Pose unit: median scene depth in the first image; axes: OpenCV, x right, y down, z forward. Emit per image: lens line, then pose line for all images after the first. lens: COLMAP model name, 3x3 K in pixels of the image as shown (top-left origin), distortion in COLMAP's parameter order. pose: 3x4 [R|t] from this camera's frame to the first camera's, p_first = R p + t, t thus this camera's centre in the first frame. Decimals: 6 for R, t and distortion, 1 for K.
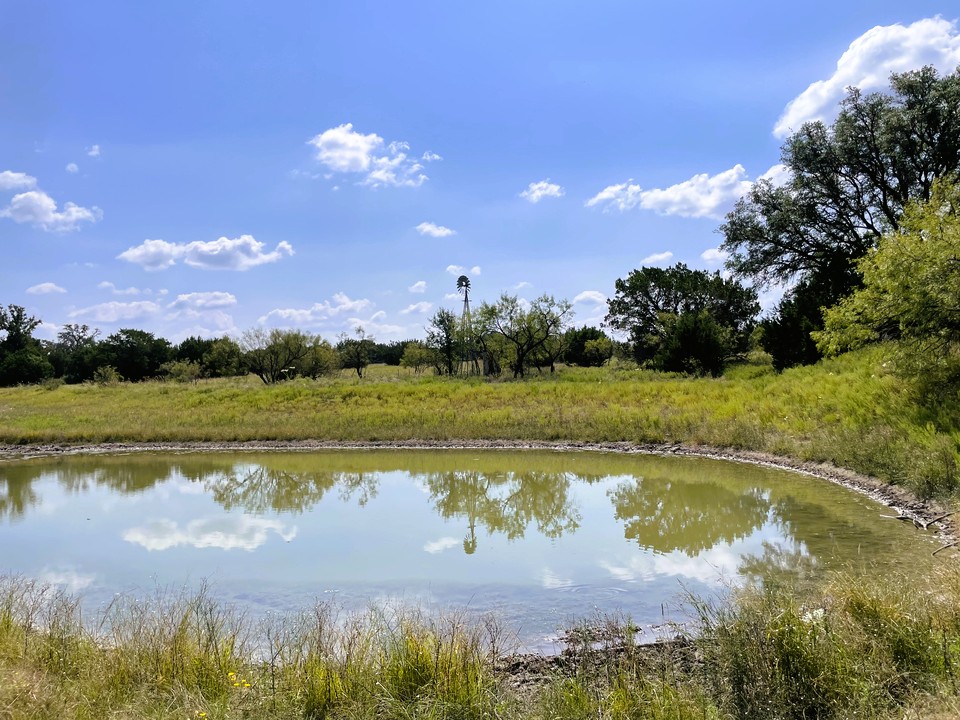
lens RADIAL K [[729.3, 0, 480.8], [0, 729.3, 357.8], [0, 0, 1]] dist [0.094726, -0.138460]
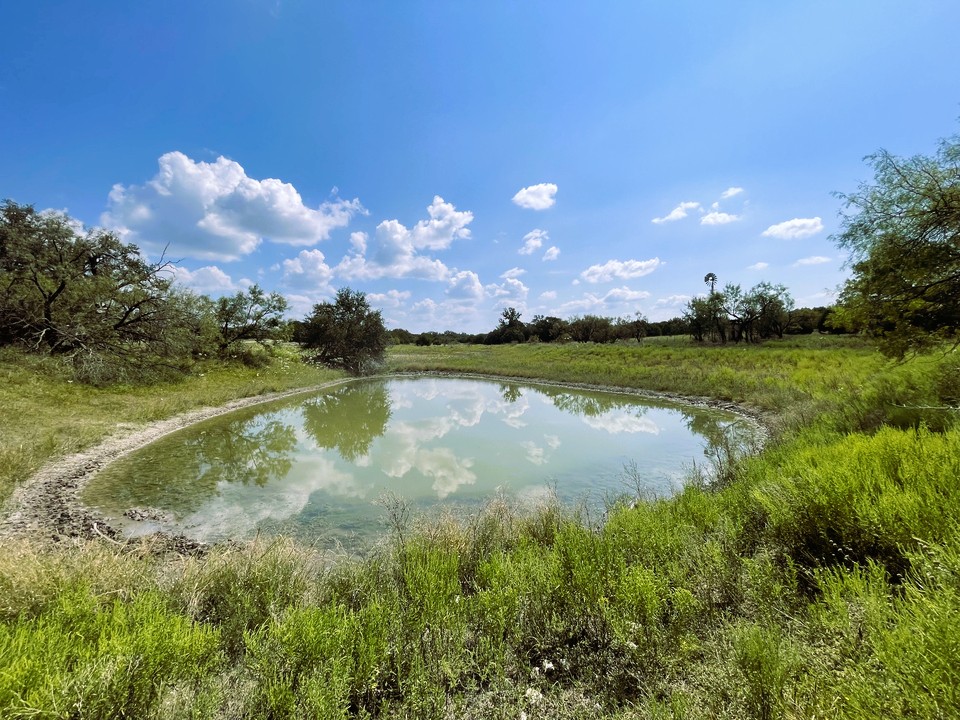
lens RADIAL K [[389.8, 0, 480.4], [0, 389.8, 357.0], [0, 0, 1]] dist [-0.004890, 0.001209]
pose [[0.756506, 0.032188, -0.653194, 0.149049], [0.014543, 0.997713, 0.066008, -0.002468], [0.653825, -0.059434, 0.754308, 0.102406]]
